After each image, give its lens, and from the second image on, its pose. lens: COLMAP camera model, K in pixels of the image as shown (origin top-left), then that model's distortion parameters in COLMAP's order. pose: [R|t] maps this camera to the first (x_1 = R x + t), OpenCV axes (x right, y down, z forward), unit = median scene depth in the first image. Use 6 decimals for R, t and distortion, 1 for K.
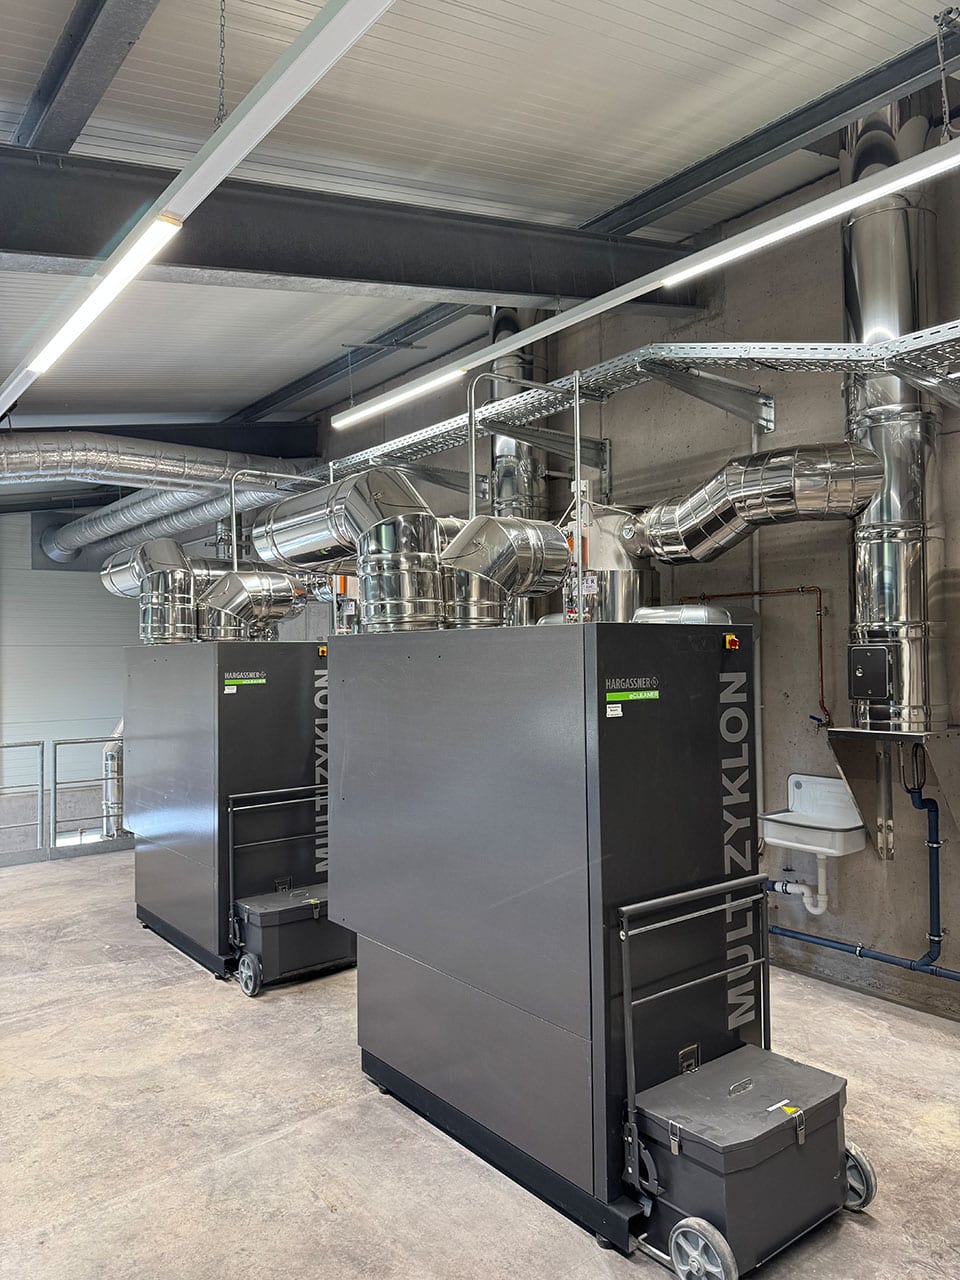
lens RADIAL K [[913.6, 0, 481.8], [0, 913.6, 641.3], [0, 0, 1]] dist [0.028781, -0.010609]
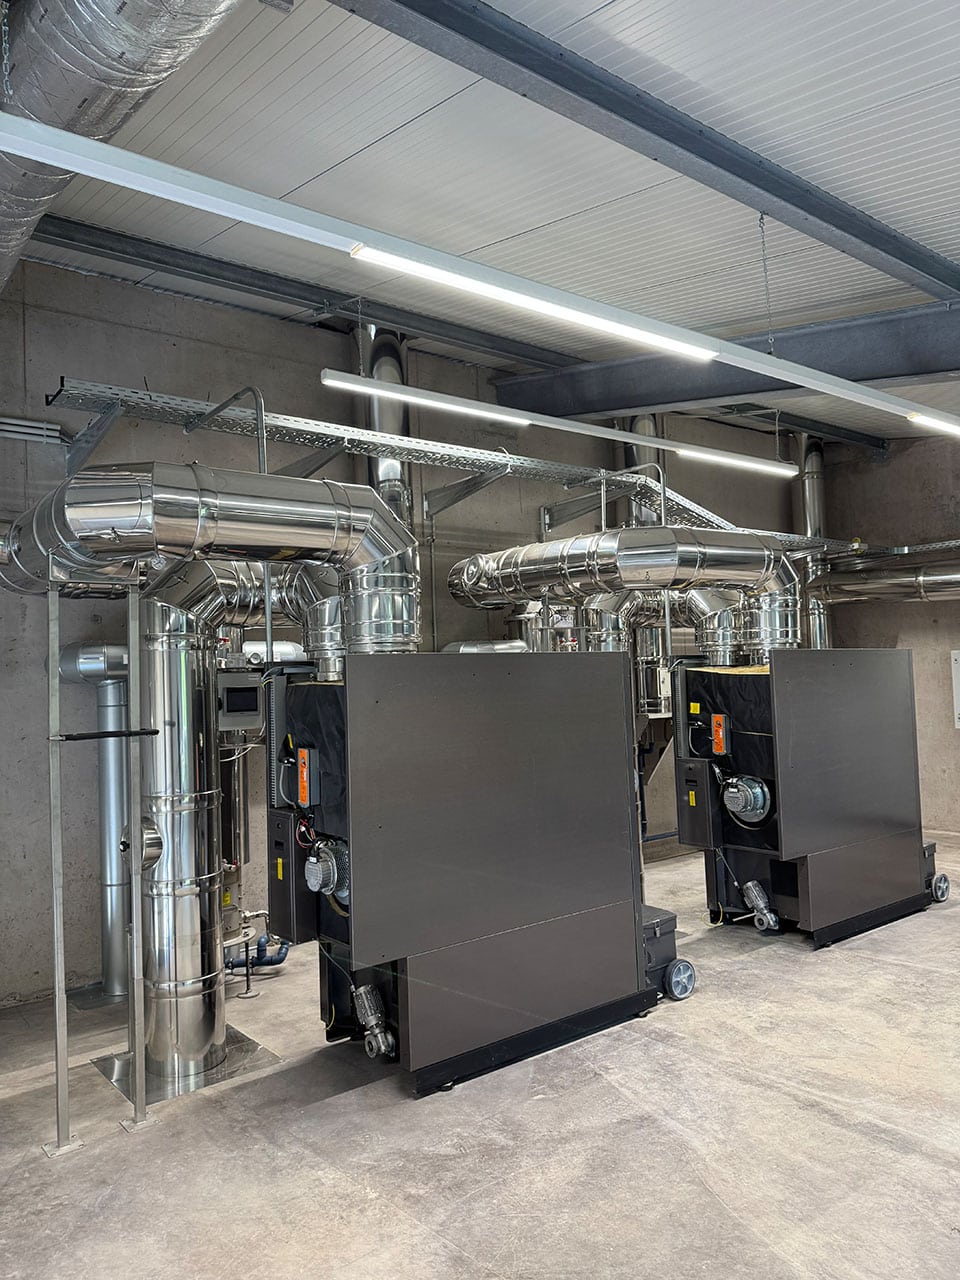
lens RADIAL K [[913.6, 0, 481.8], [0, 913.6, 640.1], [0, 0, 1]] dist [0.028781, -0.010609]
pose [[-0.016316, 0.055844, 0.998306, -1.320343], [0.009799, 0.998400, -0.055689, 0.042721], [-0.999819, 0.008874, -0.016838, 1.264818]]
